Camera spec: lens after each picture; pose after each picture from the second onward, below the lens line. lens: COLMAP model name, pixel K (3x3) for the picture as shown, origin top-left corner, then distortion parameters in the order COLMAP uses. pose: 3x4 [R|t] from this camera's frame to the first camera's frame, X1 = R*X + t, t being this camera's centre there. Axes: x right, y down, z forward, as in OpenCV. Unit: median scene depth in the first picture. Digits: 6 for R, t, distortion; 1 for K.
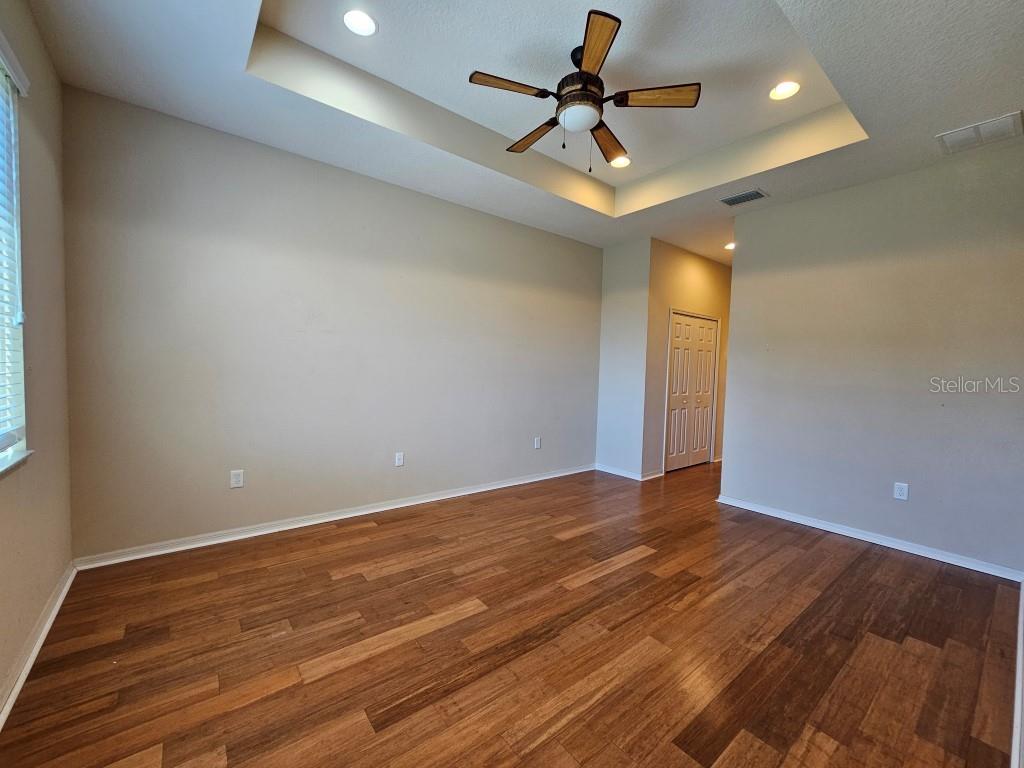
lens RADIAL K [[416.9, 0, 512.9], [0, 416.9, 386.1], [0, 0, 1]] dist [-0.002907, 0.001811]
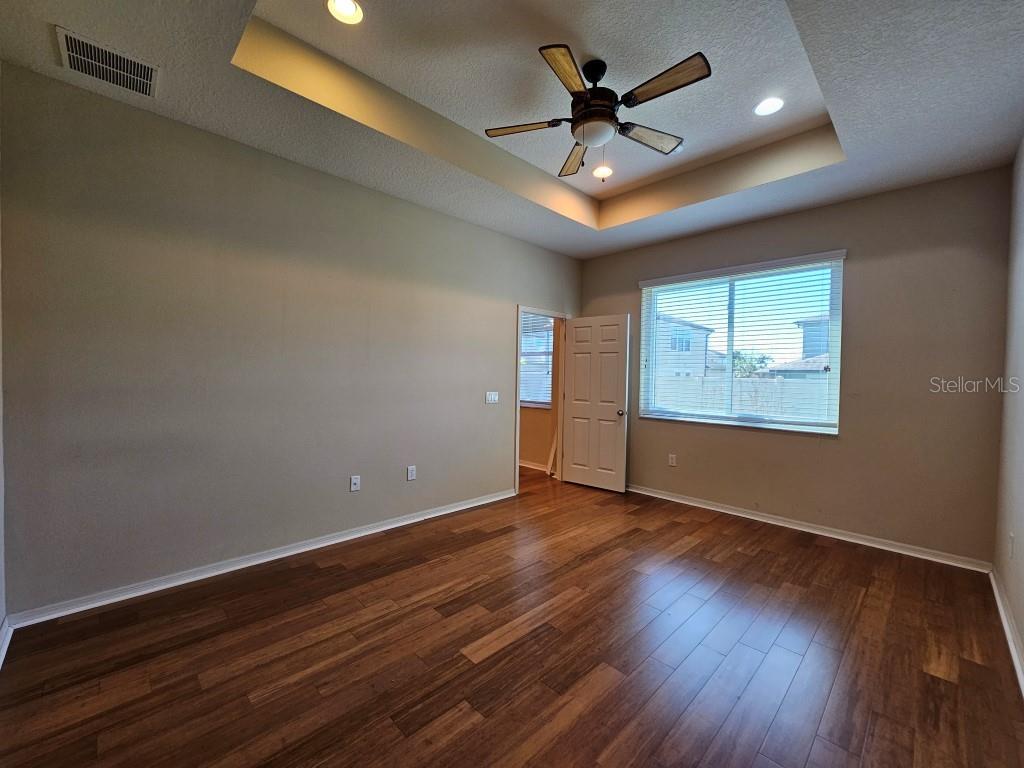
lens RADIAL K [[416.9, 0, 511.1], [0, 416.9, 384.4], [0, 0, 1]] dist [-0.002907, 0.001811]
pose [[-0.993777, -0.044459, -0.102127, 0.434354], [-0.051064, 0.996707, 0.062992, -0.091331], [0.098990, 0.067815, -0.992775, 2.025866]]
